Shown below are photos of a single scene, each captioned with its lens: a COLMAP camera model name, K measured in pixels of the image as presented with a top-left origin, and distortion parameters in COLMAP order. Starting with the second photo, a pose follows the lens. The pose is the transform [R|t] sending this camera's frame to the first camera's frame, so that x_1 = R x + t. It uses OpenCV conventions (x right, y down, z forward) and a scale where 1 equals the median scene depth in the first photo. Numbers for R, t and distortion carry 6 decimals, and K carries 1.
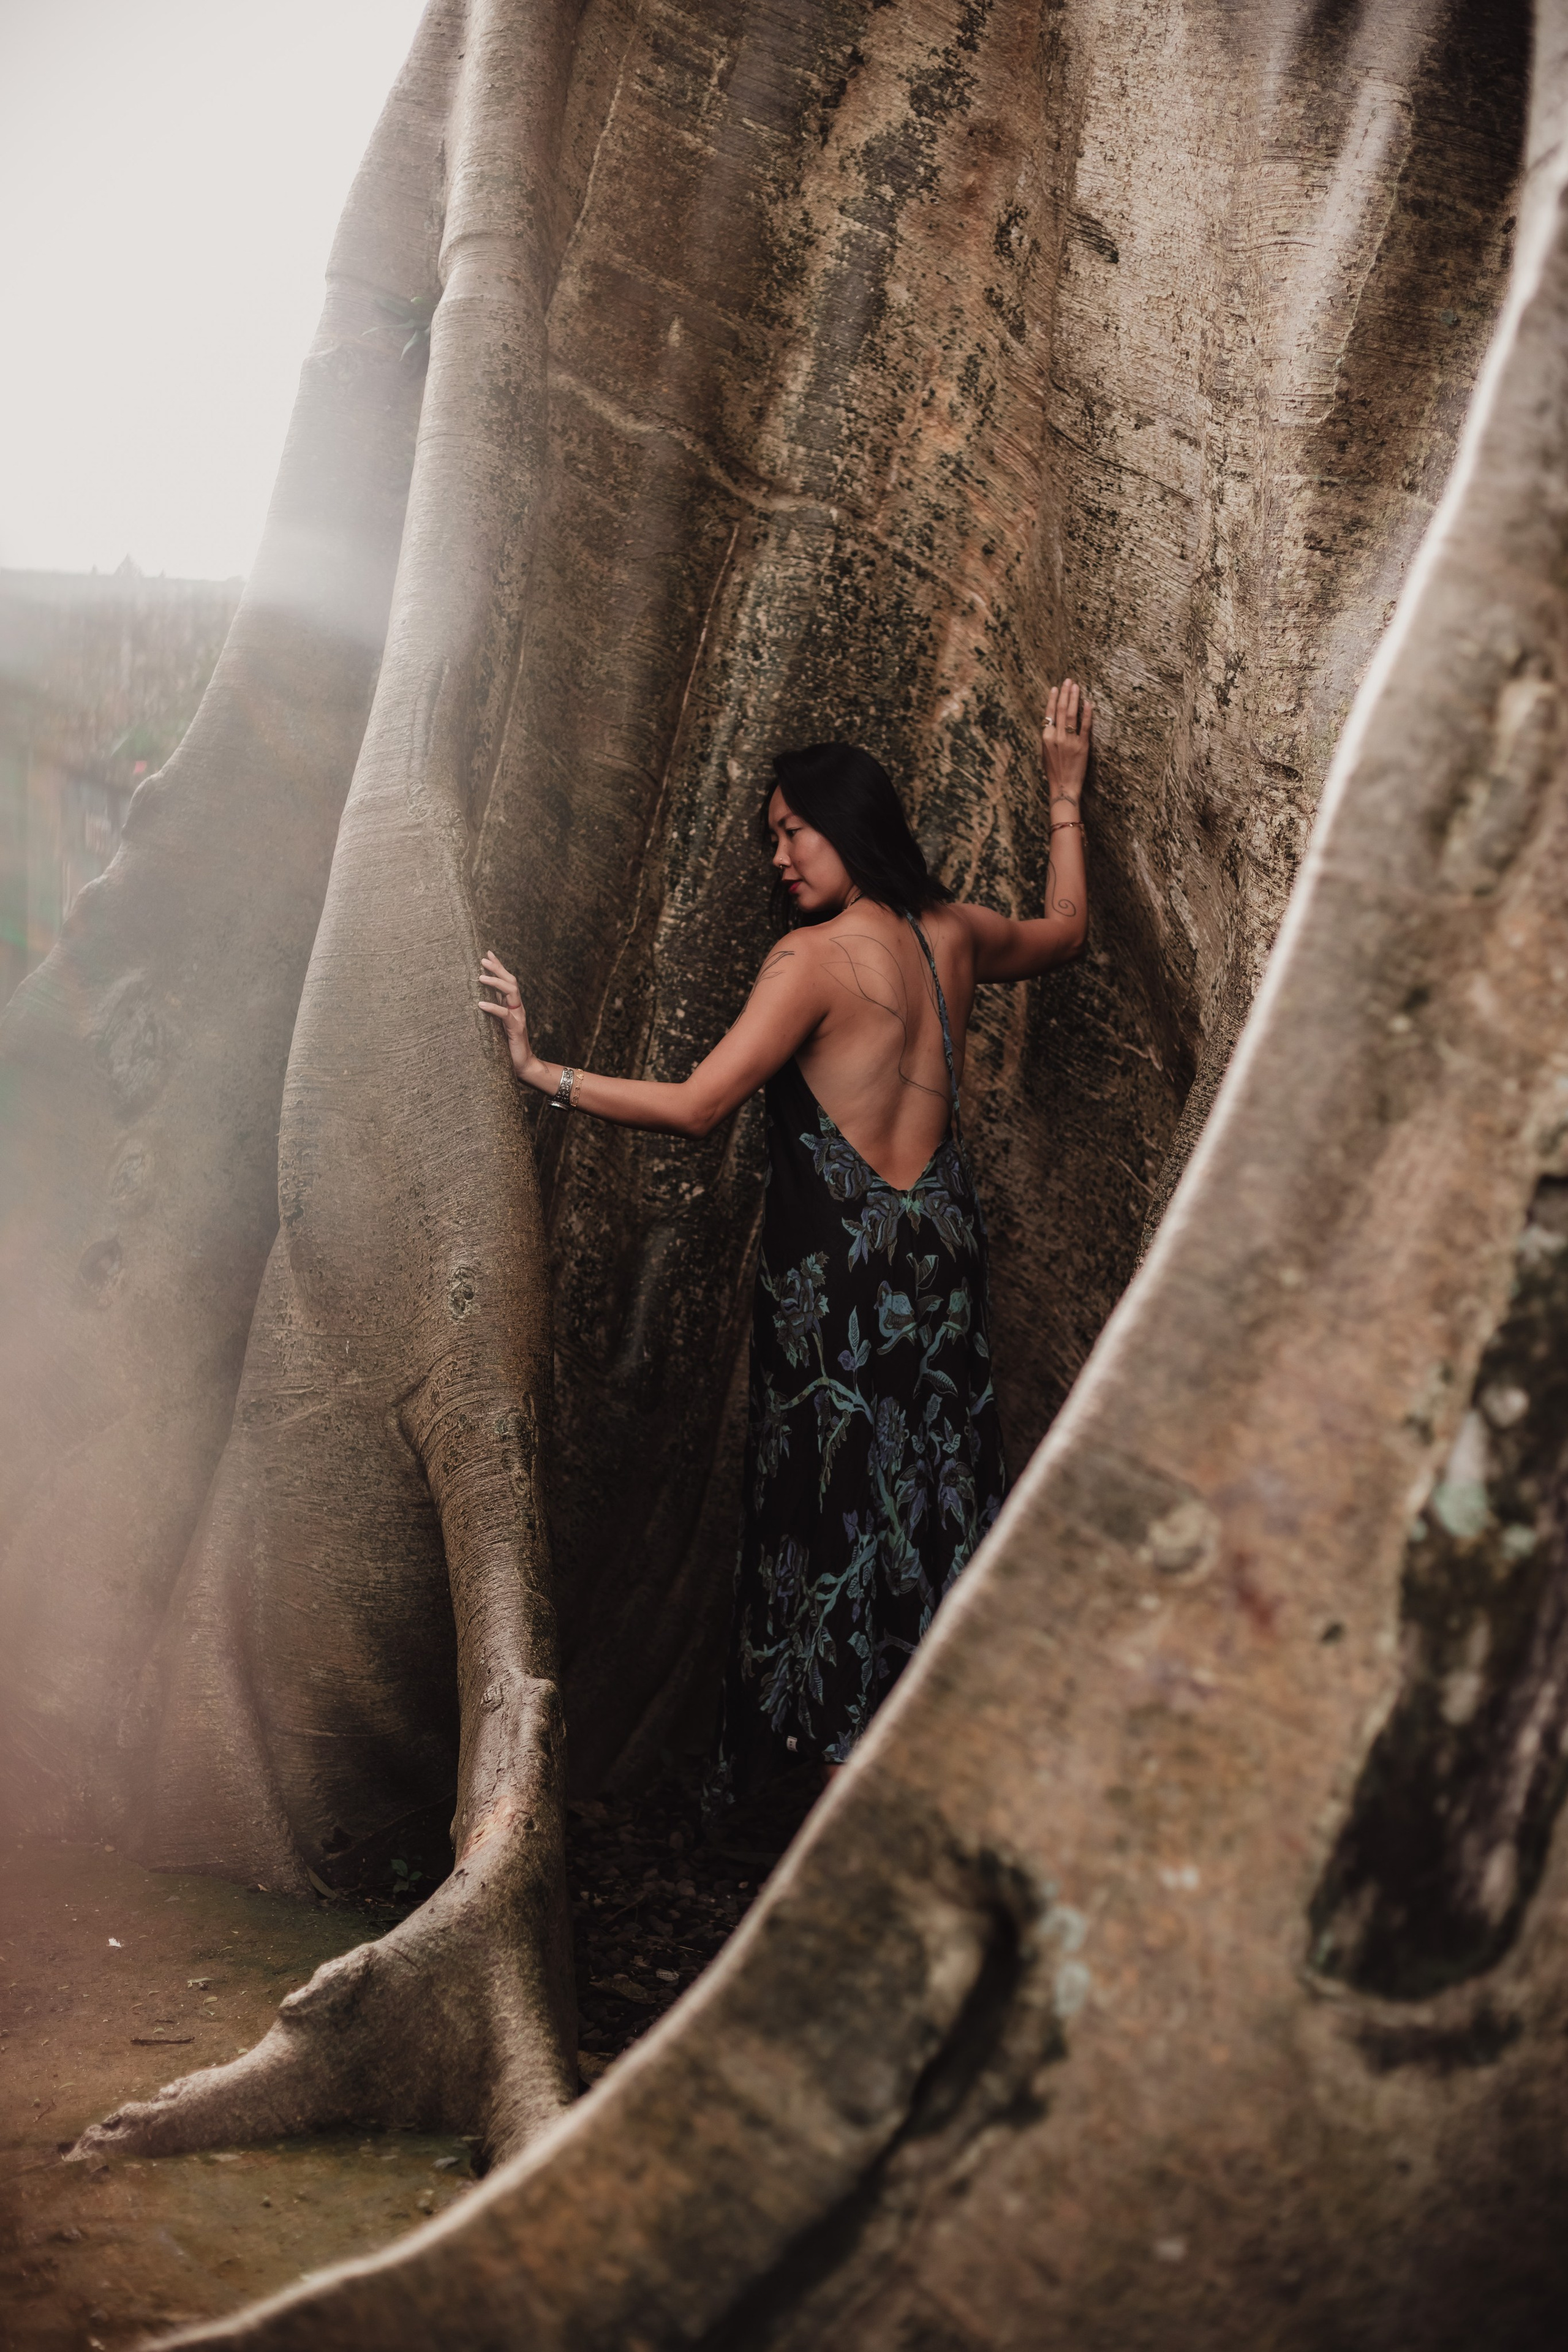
lens RADIAL K [[3367.6, 0, 765.4], [0, 3367.6, 1173.2], [0, 0, 1]] dist [0.019321, -0.160997]
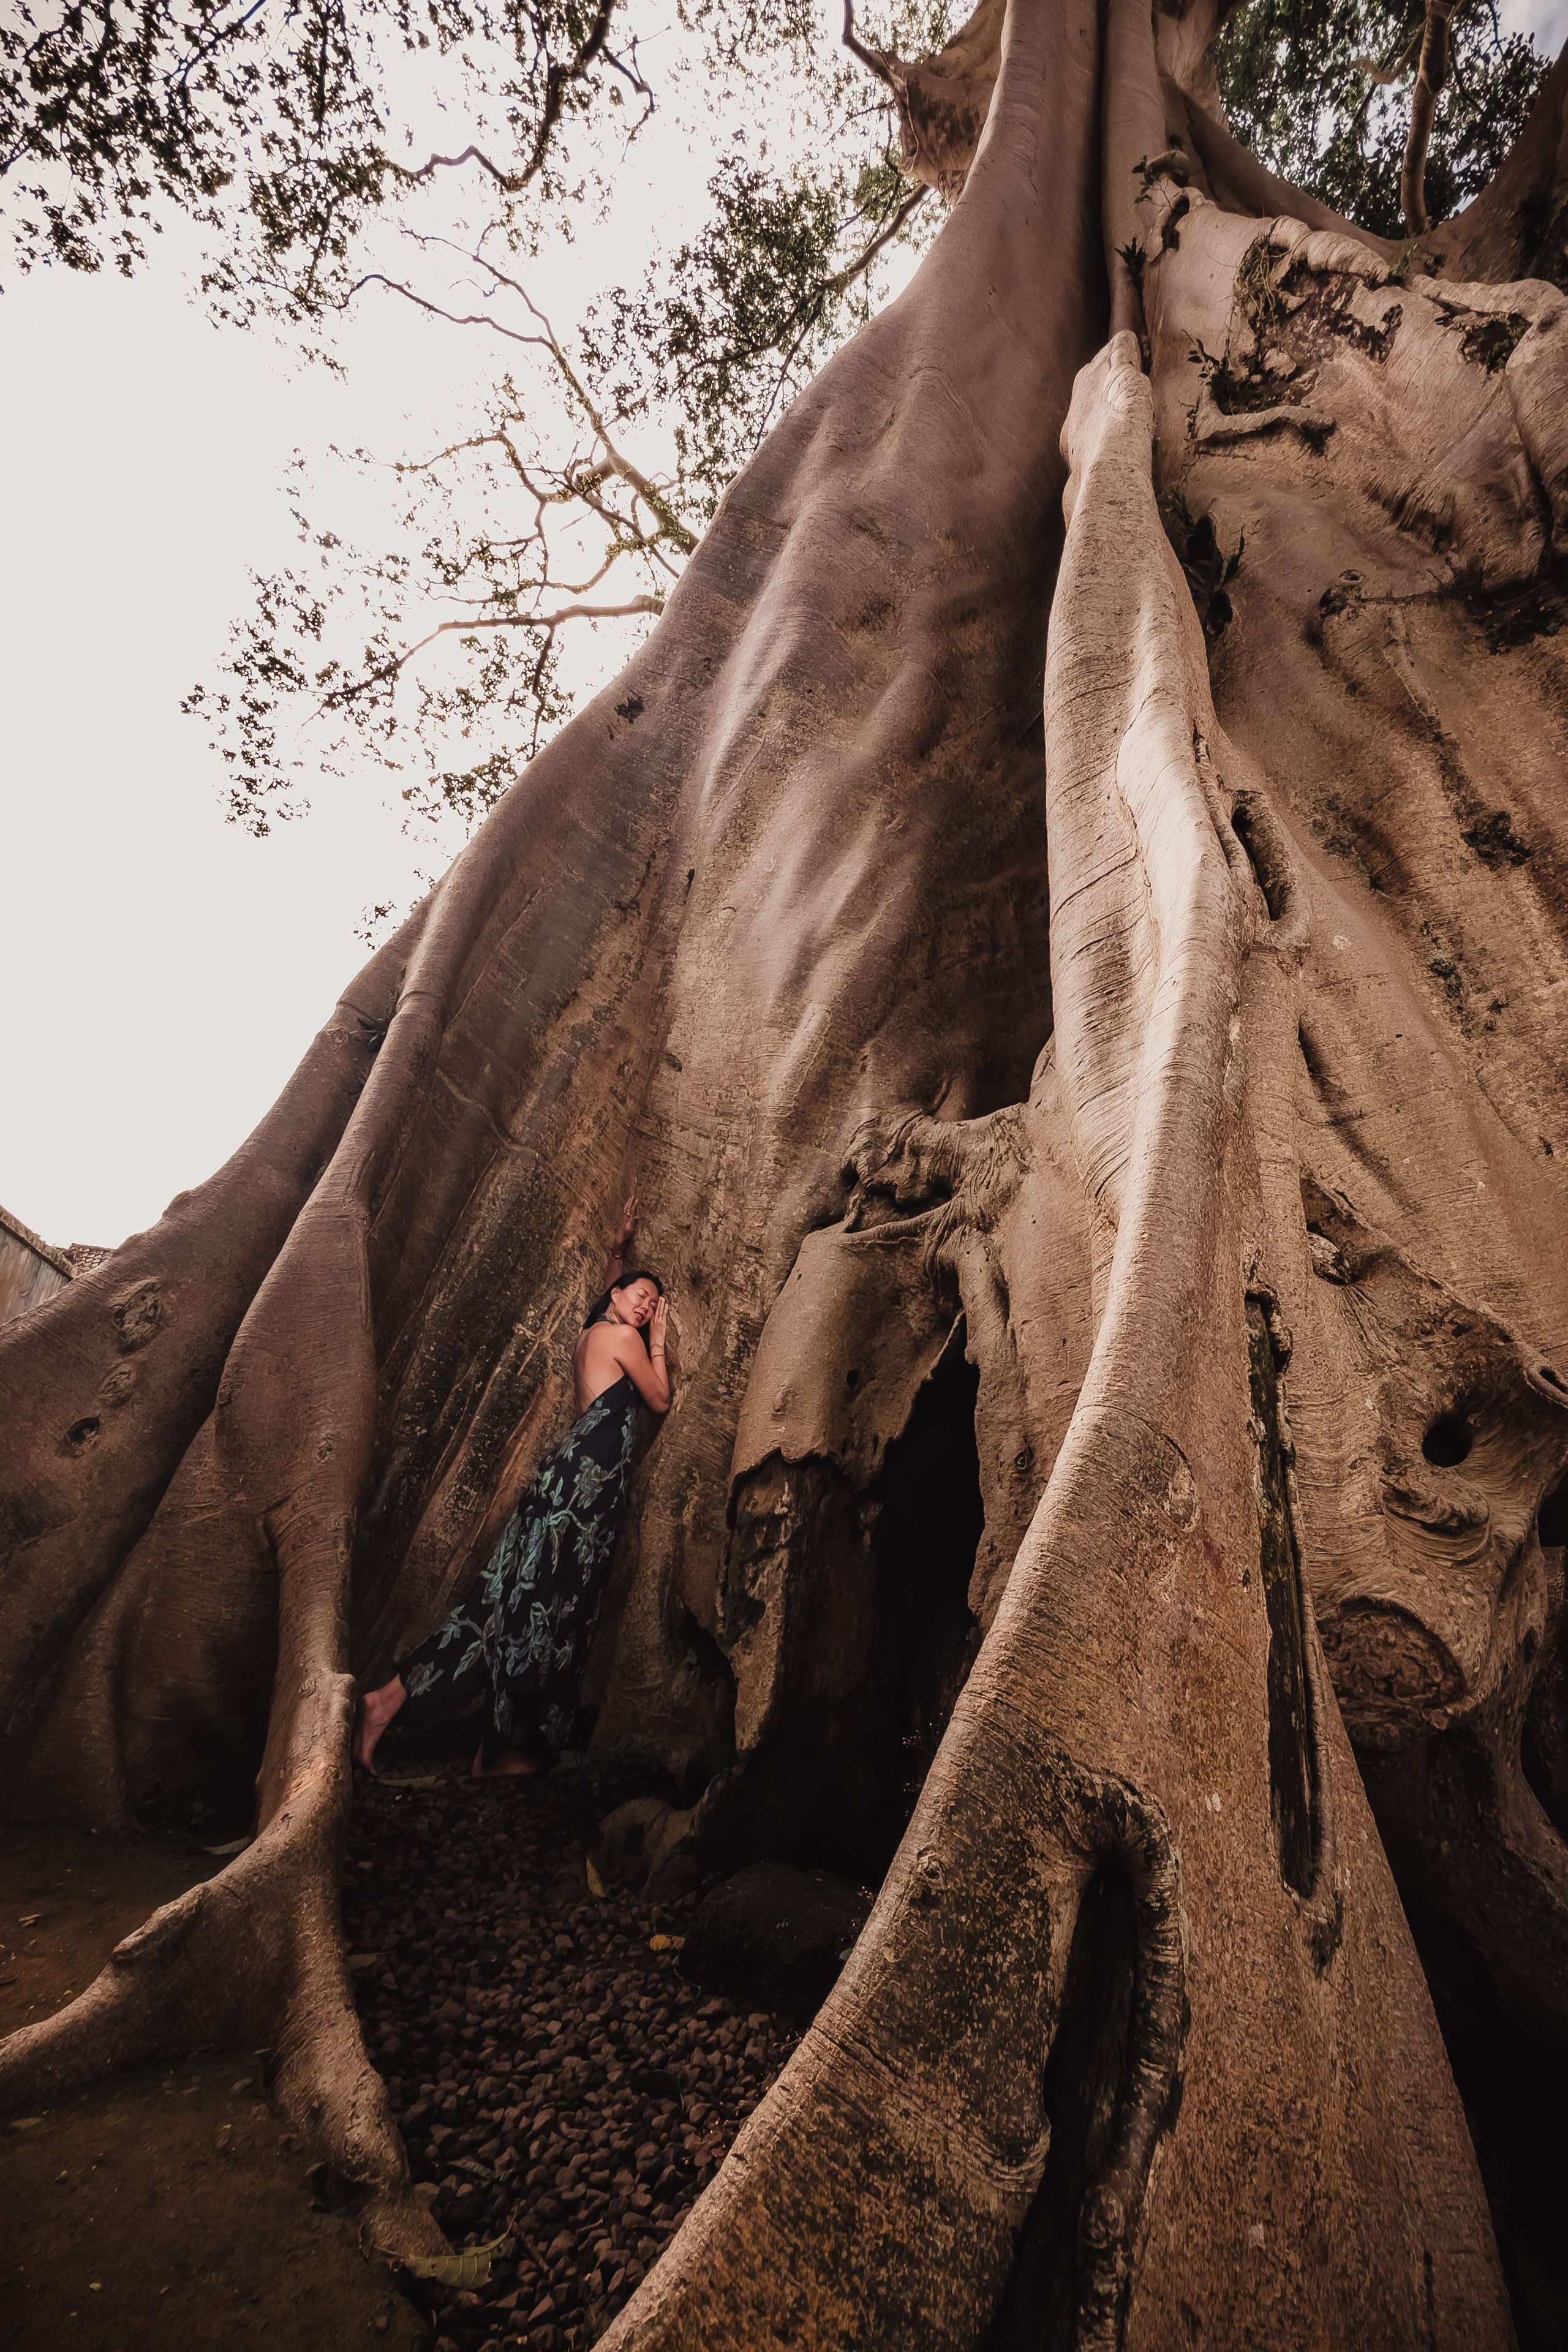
lens RADIAL K [[951.4, 0, 872.1], [0, 951.4, 1179.4], [0, 0, 1]] dist [-0.002220, 0.000348]
pose [[0.877454, 0.192285, 0.439433, -0.077036], [-0.035903, 0.939891, -0.339582, 0.058206], [-0.478316, 0.282190, 0.831615, 0.341383]]
